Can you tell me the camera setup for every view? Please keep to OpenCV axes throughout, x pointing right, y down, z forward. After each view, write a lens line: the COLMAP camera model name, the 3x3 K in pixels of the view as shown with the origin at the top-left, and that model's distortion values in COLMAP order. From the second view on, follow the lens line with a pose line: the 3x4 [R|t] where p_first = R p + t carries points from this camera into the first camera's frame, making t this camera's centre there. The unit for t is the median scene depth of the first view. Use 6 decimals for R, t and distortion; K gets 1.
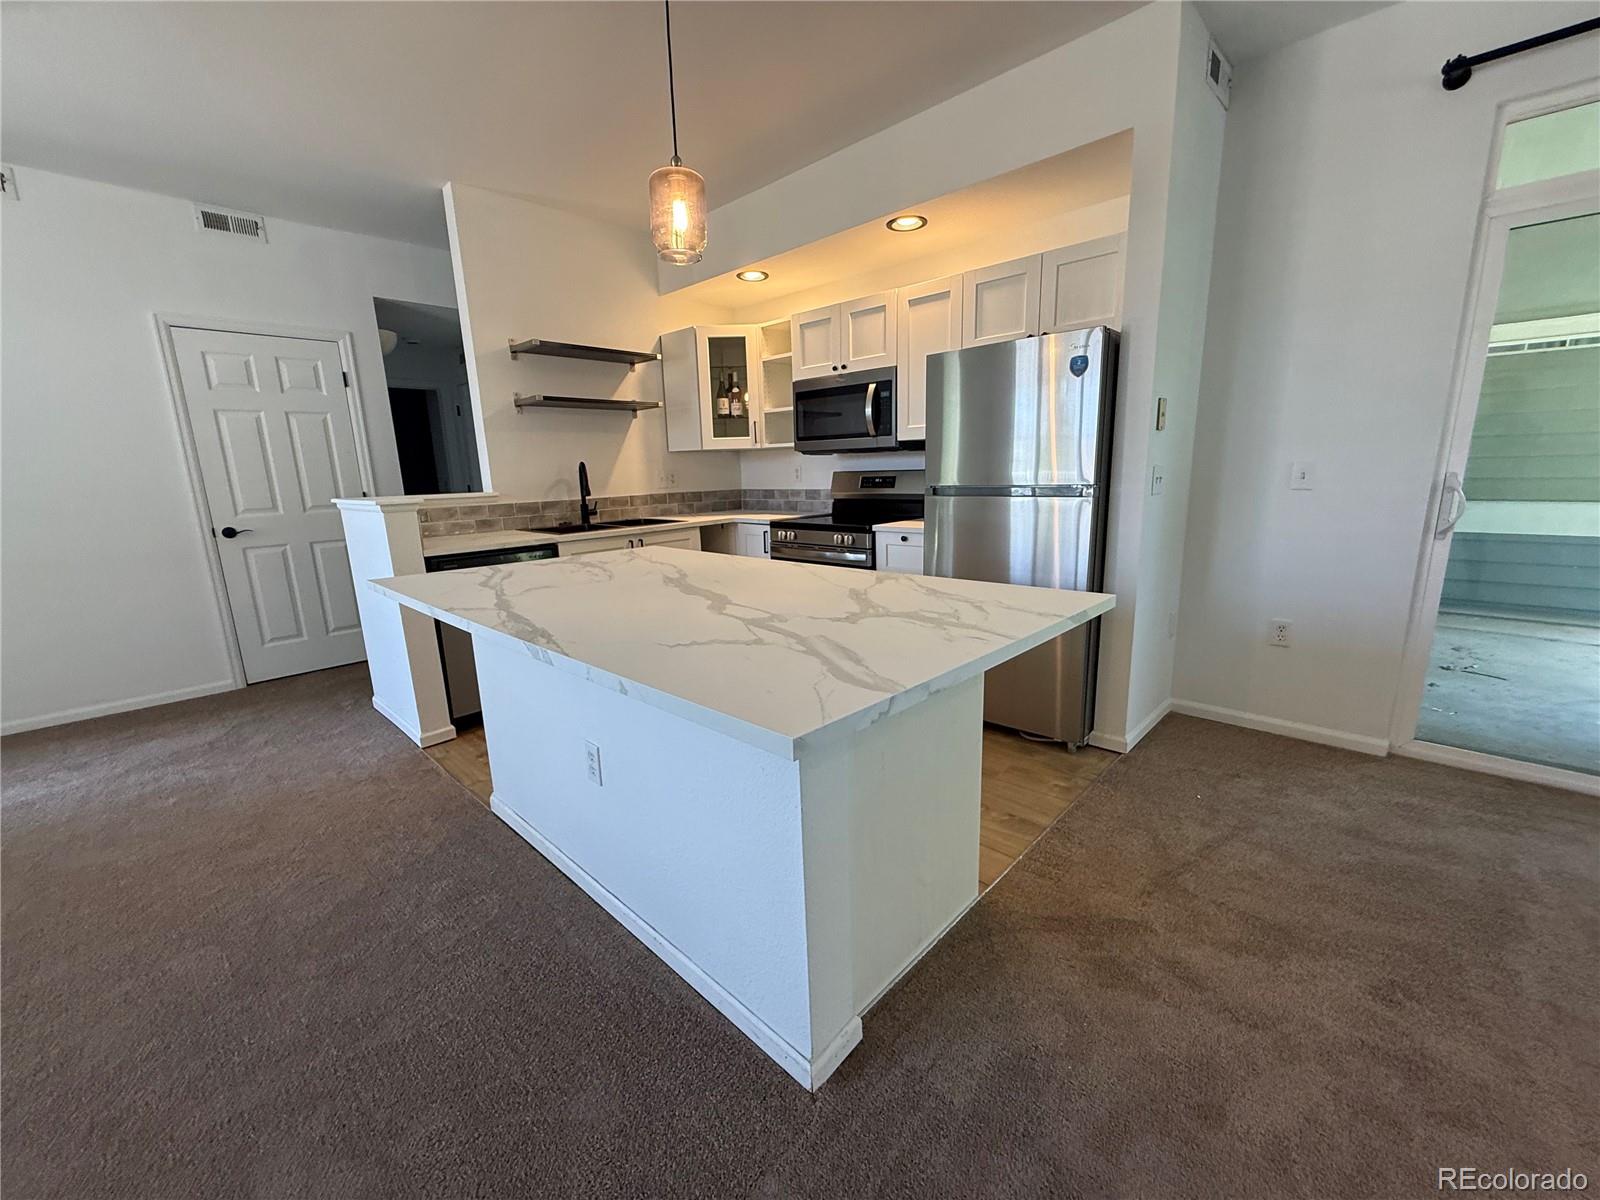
lens RADIAL K [[636.7, 0, 797.3], [0, 636.7, 600.0], [0, 0, 1]] dist [-0.000015, 0.000015]
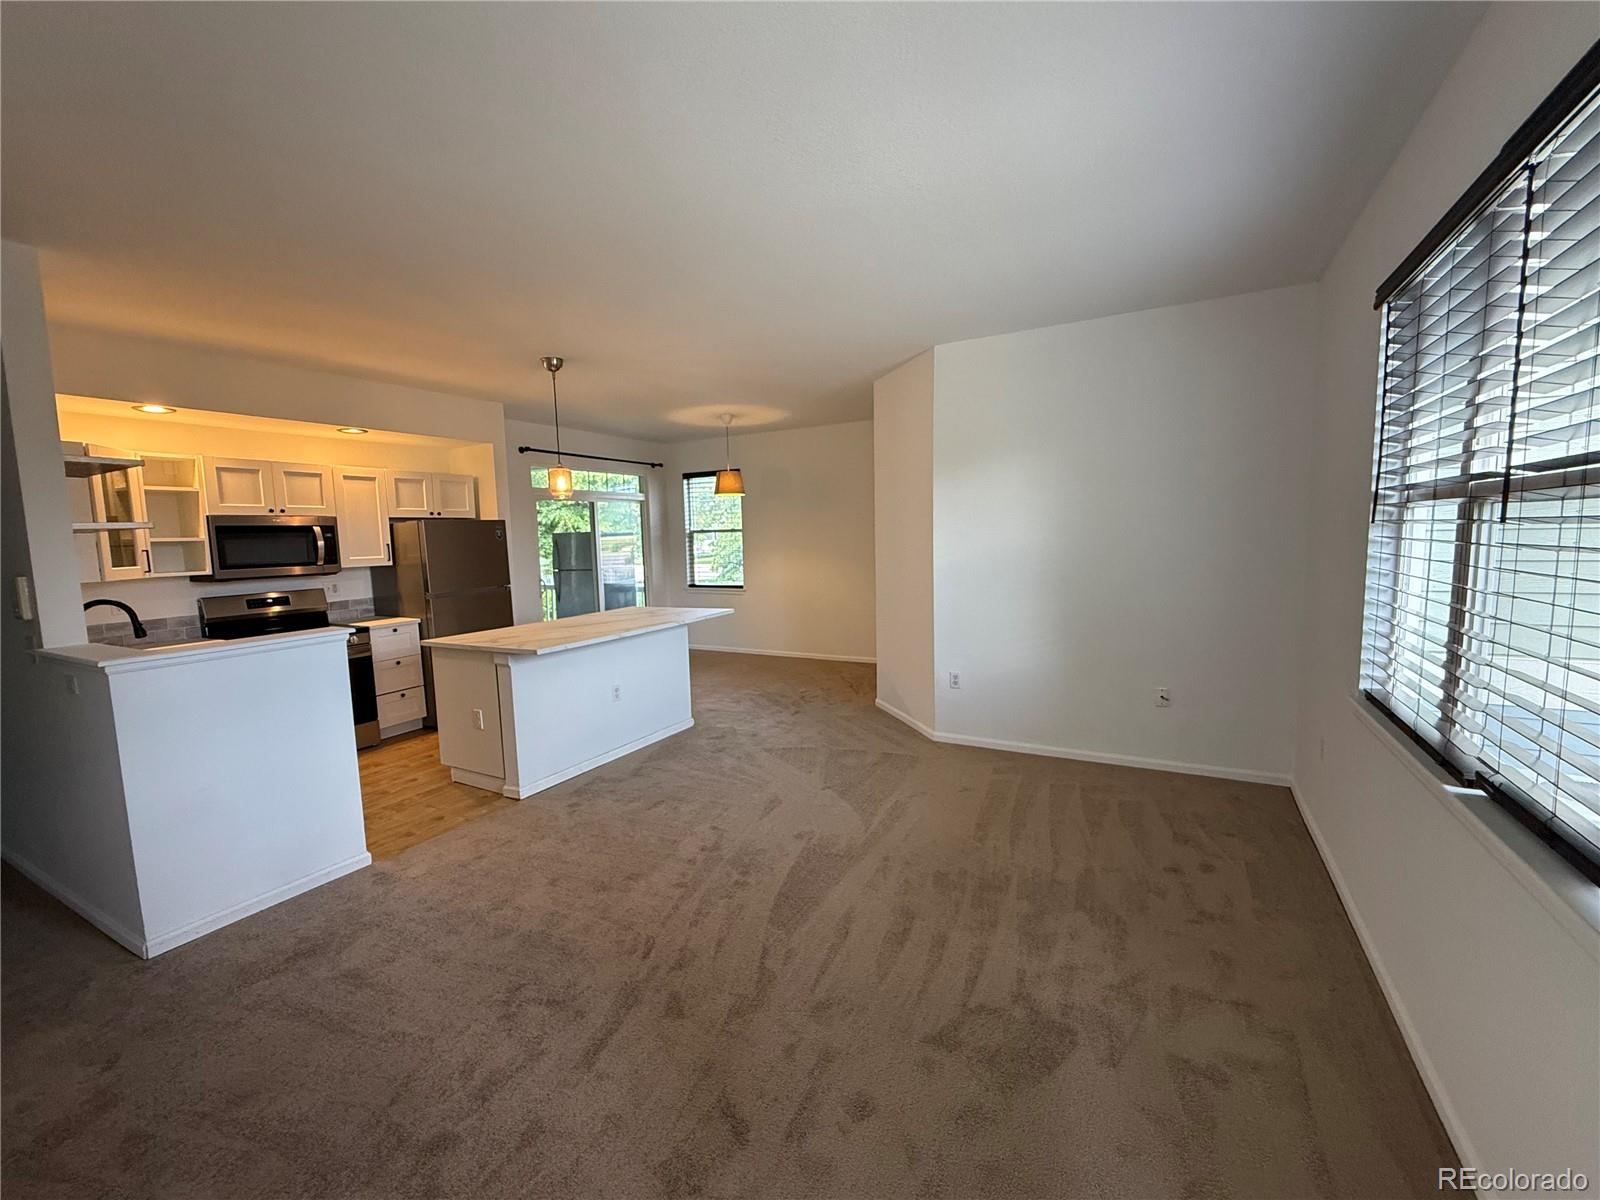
lens RADIAL K [[661.0, 0, 798.9], [0, 661.0, 600.5], [0, 0, 1]] dist [-0.001271, 0.000303]
pose [[-0.252357, -0.062515, 0.965613, -1.378613], [0.234575, 0.964192, 0.123727, -0.115398], [-0.938771, 0.257732, -0.228656, 0.377462]]
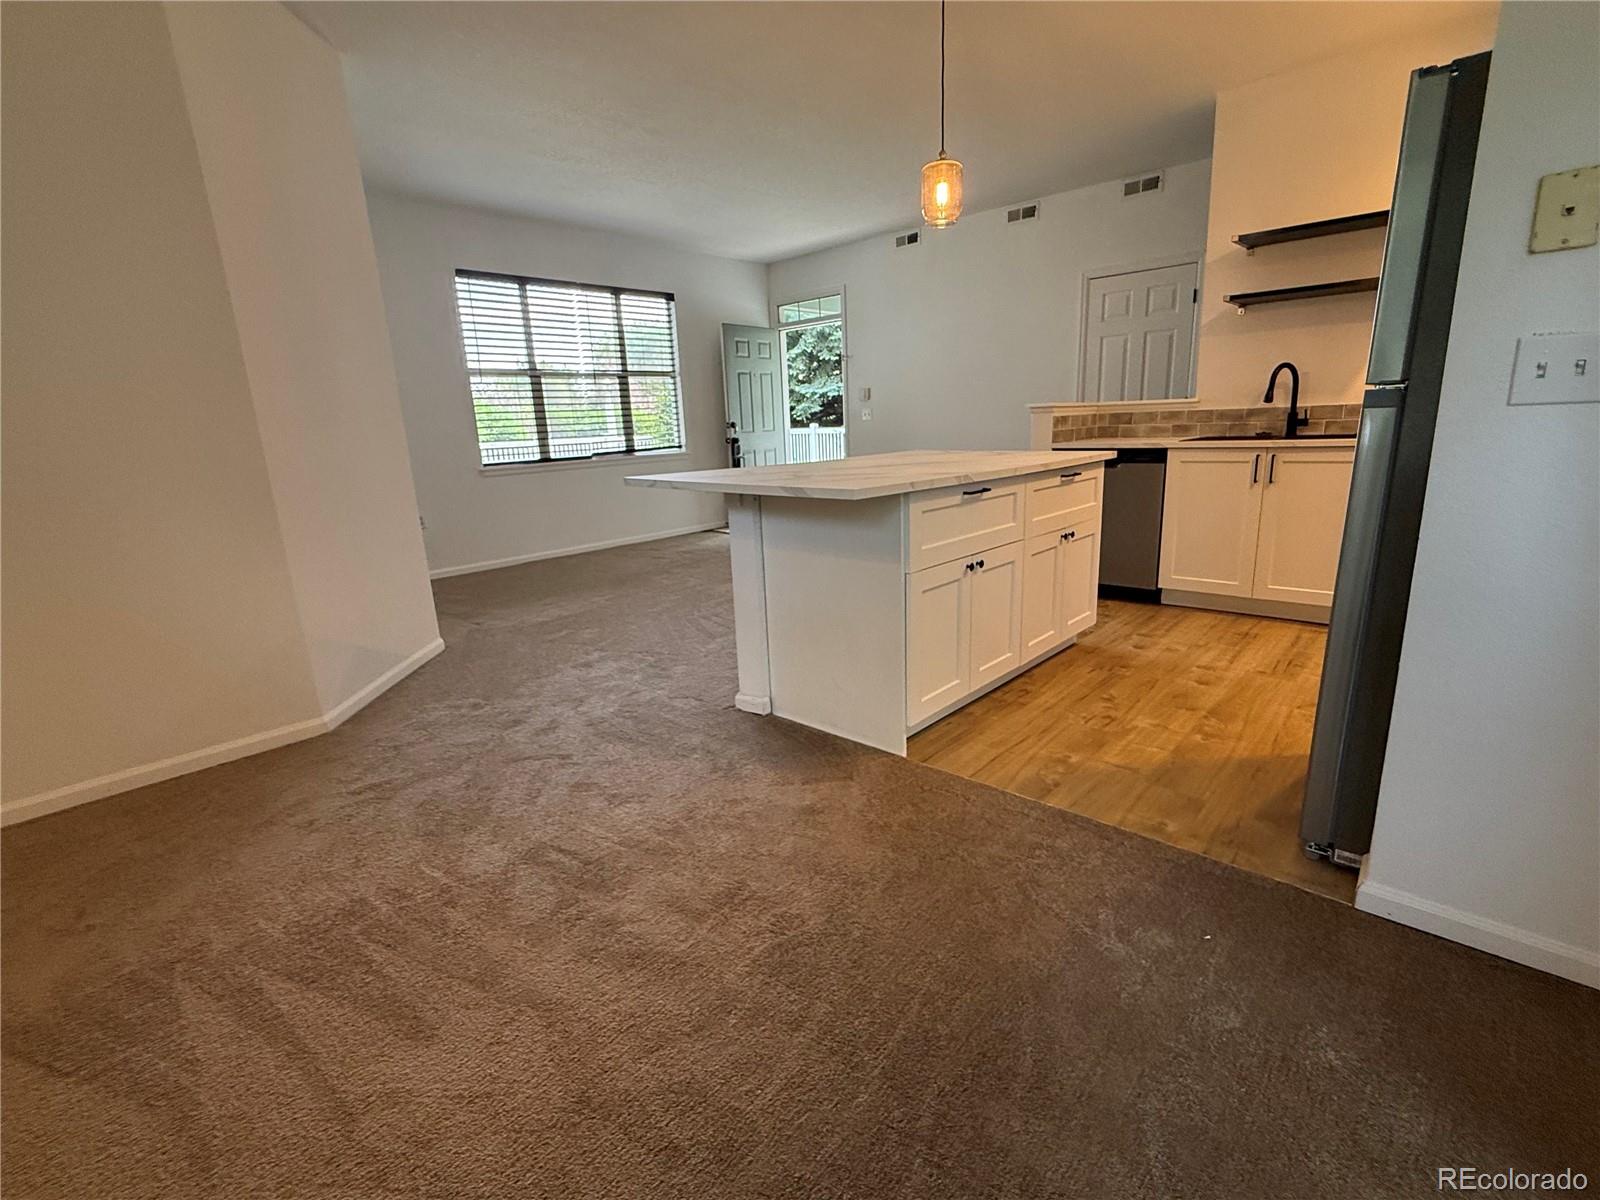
lens RADIAL K [[738.9, 0, 793.2], [0, 738.9, 598.8], [0, 0, 1]] dist [0.000221, 0.000093]
pose [[0.009896, 0.262869, -0.964781, 0.727307], [-0.166560, 0.951783, 0.257619, -0.057869], [0.985982, 0.158145, 0.053203, 0.334839]]
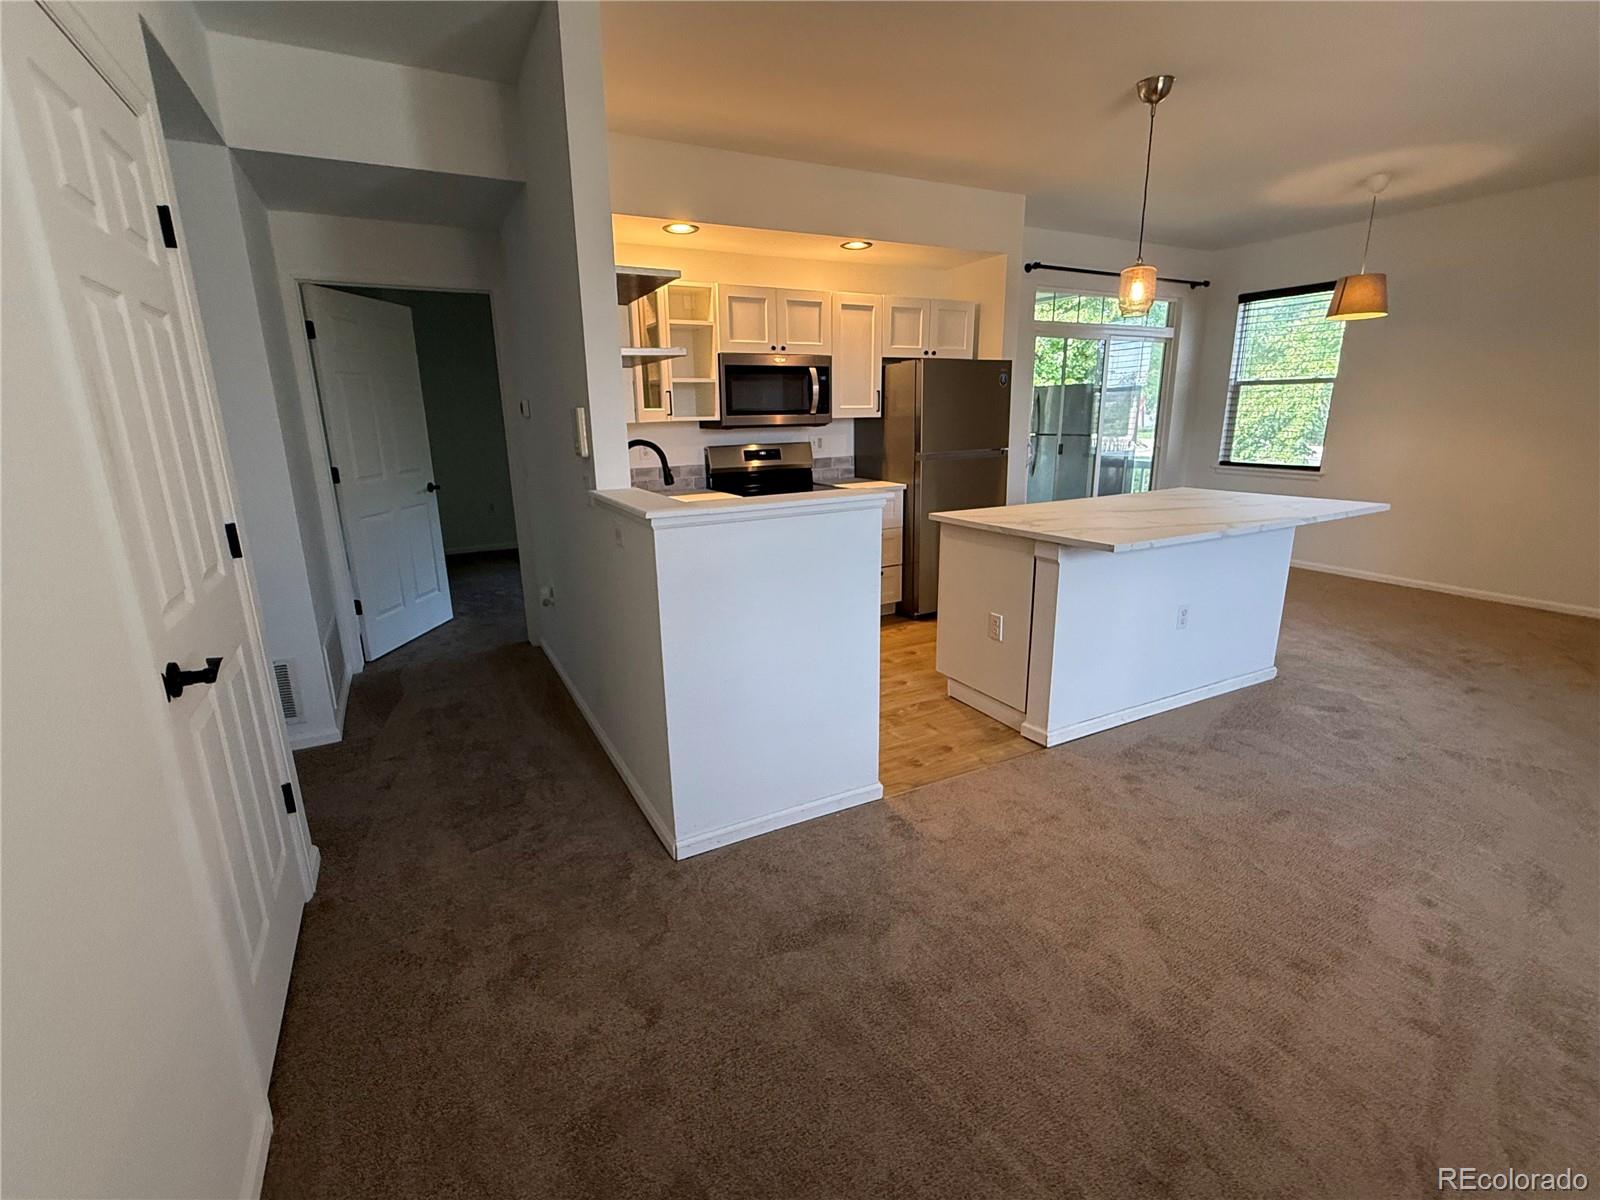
lens RADIAL K [[730.9, 0, 800.9], [0, 730.9, 600.7], [0, 0, 1]] dist [0.000872, 0.000049]
pose [[0.315940, -0.217179, 0.923588, -1.107422], [0.203714, 0.966274, 0.157530, -0.135798], [-0.926651, 0.138378, 0.349527, 0.574097]]
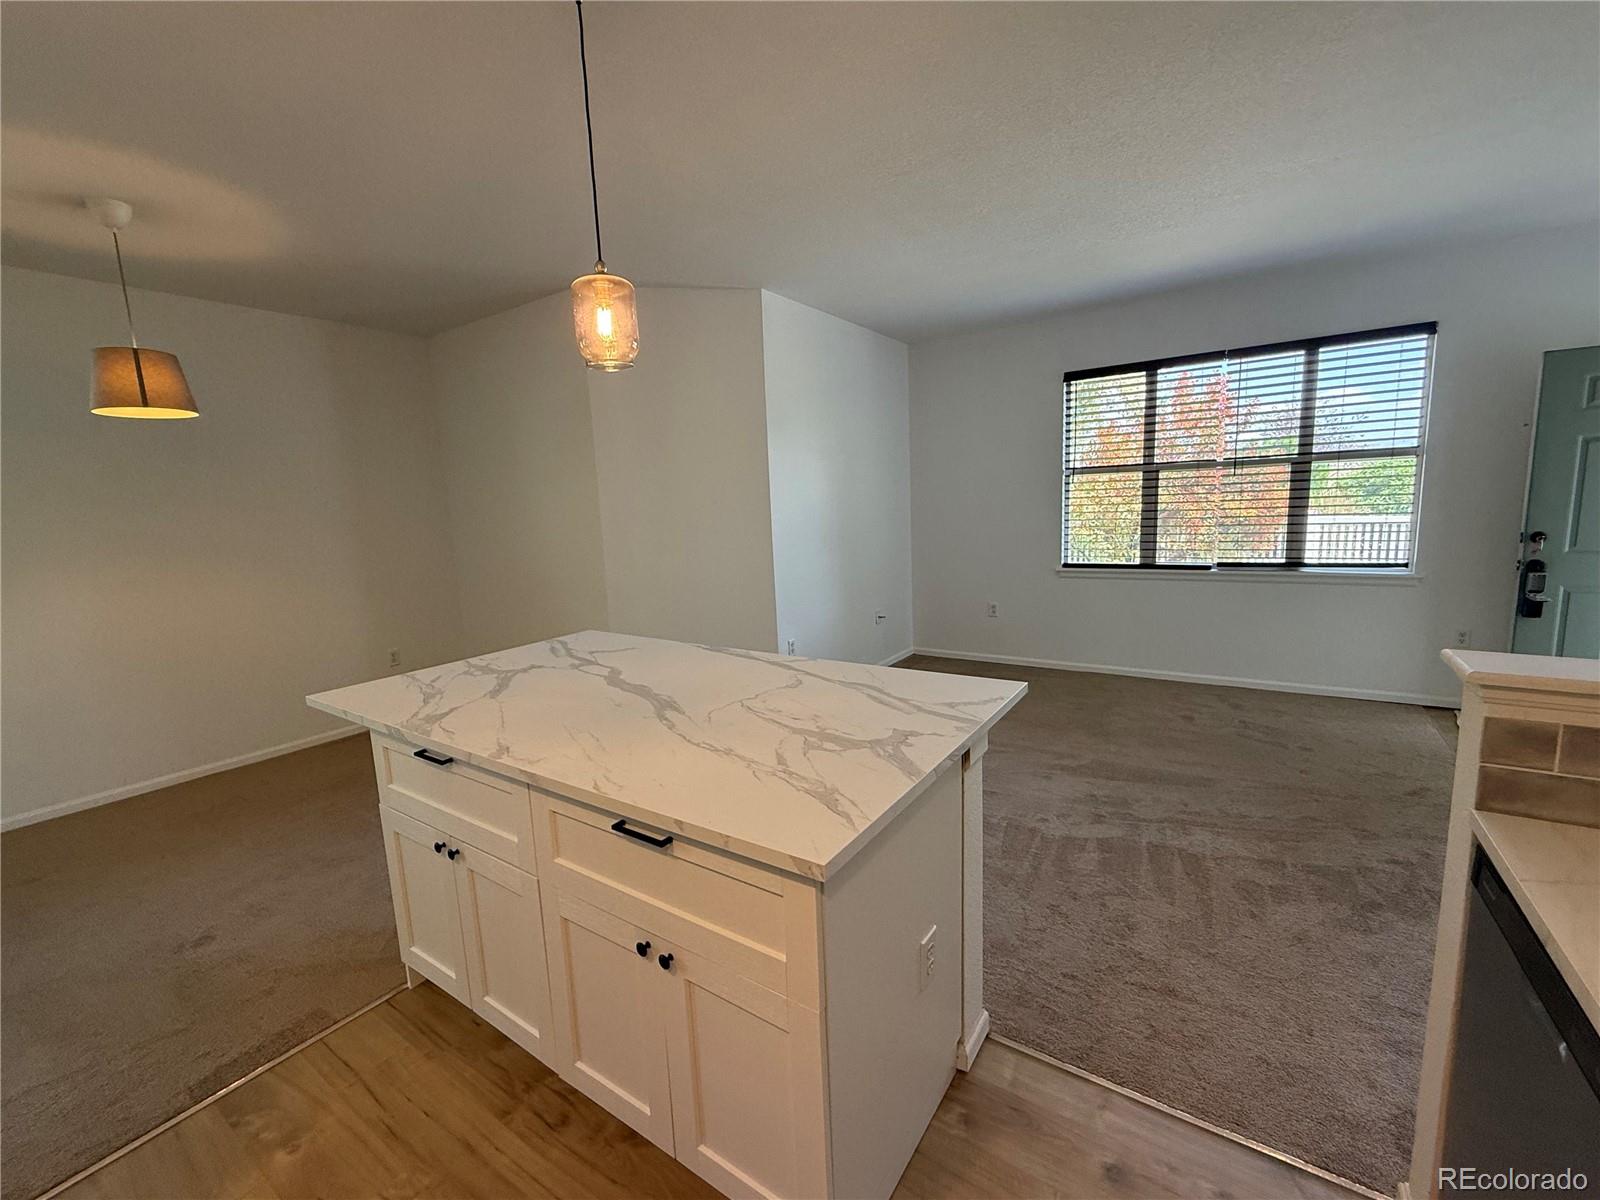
lens RADIAL K [[661.0, 0, 798.9], [0, 661.0, 600.5], [0, 0, 1]] dist [-0.001271, 0.000303]
pose [[-0.984054, 0.093546, -0.151282, -0.121220], [0.034750, 0.935251, 0.352276, -0.253054], [0.174441, 0.341402, -0.923588, 0.935345]]
